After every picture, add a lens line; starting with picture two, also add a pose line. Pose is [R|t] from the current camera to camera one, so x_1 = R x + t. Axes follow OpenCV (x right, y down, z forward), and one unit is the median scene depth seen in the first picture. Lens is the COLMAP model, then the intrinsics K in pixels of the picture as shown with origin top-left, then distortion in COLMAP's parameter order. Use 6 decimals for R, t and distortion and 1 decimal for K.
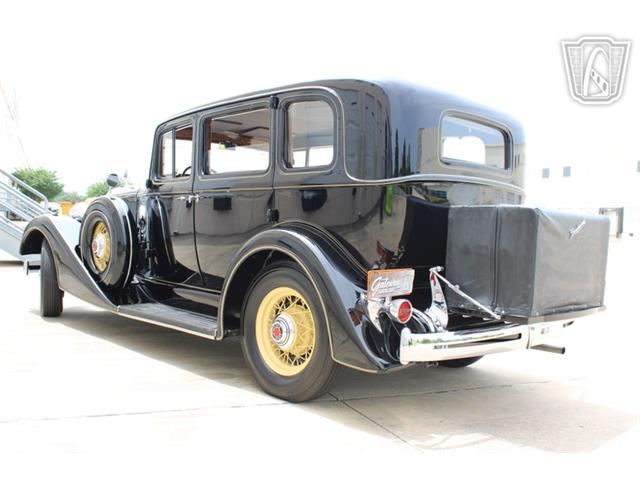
lens RADIAL K [[636.2, 0, 320.6], [0, 636.2, 250.1], [0, 0, 1]] dist [-0.092845, 0.007291]
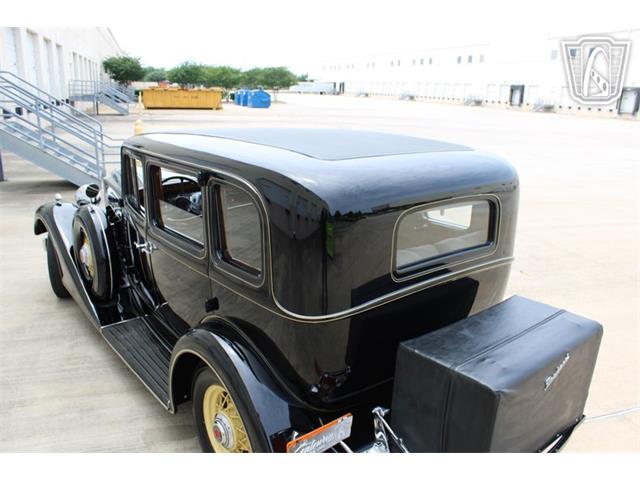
lens RADIAL K [[533.0, 0, 323.5], [0, 533.0, 251.4], [0, 0, 1]] dist [-0.165591, 0.151100]
pose [[0.996214, 0.017377, -0.085180, 0.141987], [0.004458, 0.968319, 0.249677, -0.308079], [0.086820, -0.249112, 0.964575, 0.319764]]
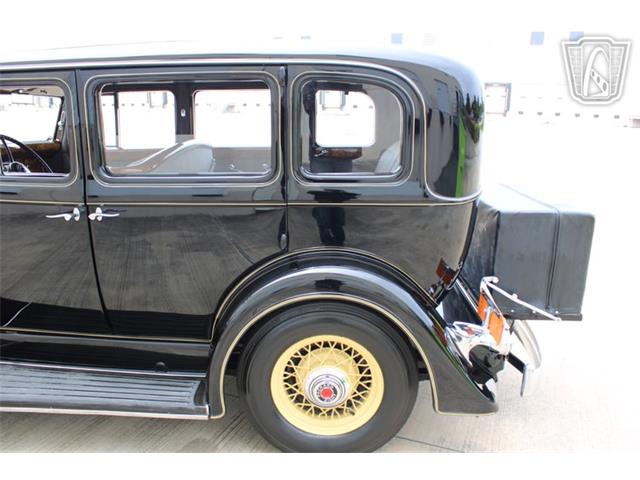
lens RADIAL K [[533.0, 0, 323.5], [0, 533.0, 251.4], [0, 0, 1]] dist [-0.165591, 0.151100]
pose [[0.724770, -0.214897, 0.654621, -0.431738], [0.043258, 0.962433, 0.268052, -0.200005], [-0.687632, -0.165958, 0.706838, 0.545594]]
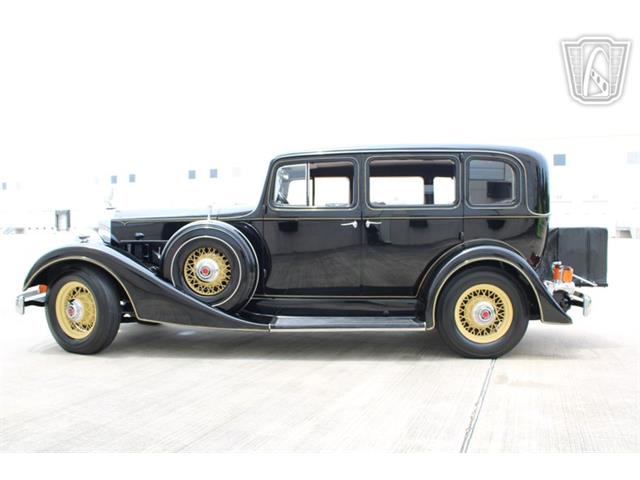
lens RADIAL K [[533.0, 0, 323.5], [0, 533.0, 251.4], [0, 0, 1]] dist [-0.165591, 0.151100]
pose [[0.719691, -0.070646, 0.690691, -1.121435], [0.058907, 0.997436, 0.040640, -0.087461], [-0.691791, 0.011438, 0.722007, 0.351696]]
